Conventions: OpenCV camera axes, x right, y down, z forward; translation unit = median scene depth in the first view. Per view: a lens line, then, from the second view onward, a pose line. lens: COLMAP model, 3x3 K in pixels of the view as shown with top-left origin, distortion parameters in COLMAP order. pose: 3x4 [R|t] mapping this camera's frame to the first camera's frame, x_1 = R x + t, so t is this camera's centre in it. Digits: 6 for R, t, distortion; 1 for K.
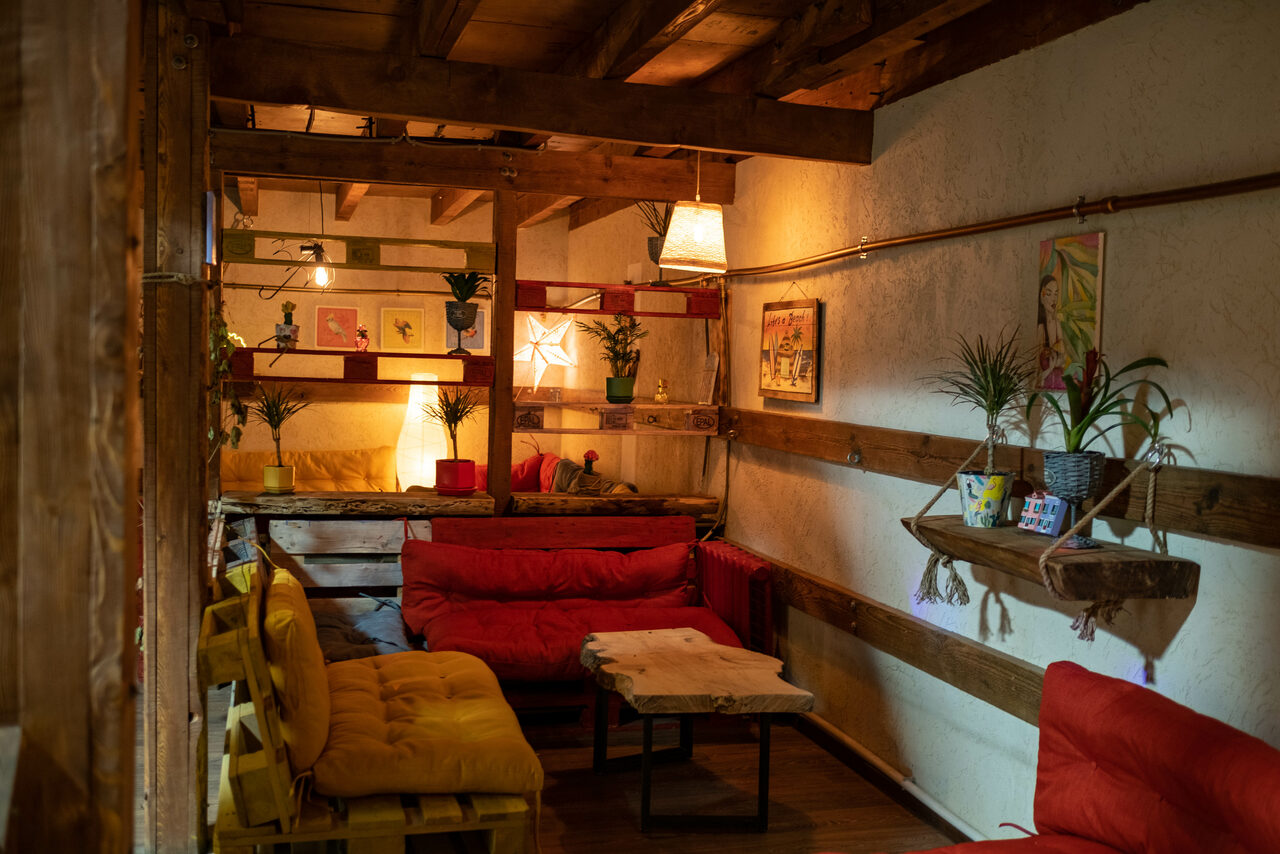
lens RADIAL K [[1292.5, 0, 643.6], [0, 1292.5, 435.0], [0, 0, 1]] dist [-0.007791, 0.000000]
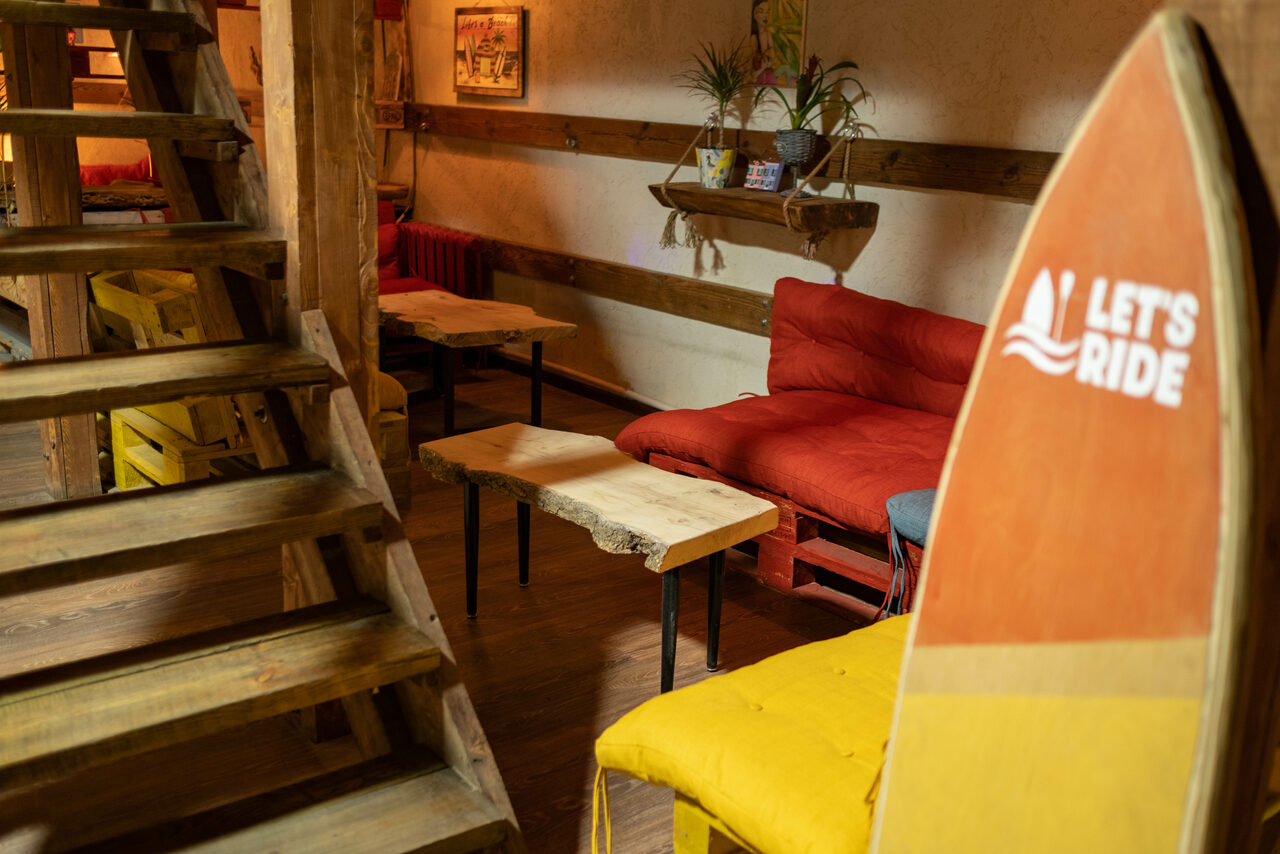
lens RADIAL K [[1292.5, 0, 641.5], [0, 1292.5, 431.8], [0, 0, 1]] dist [-0.007791, 0.000000]
pose [[0.919001, -0.095593, 0.382491, -0.357042], [0.009368, 0.975181, 0.221211, 0.019040], [-0.394144, -0.199710, 0.897088, -0.248415]]
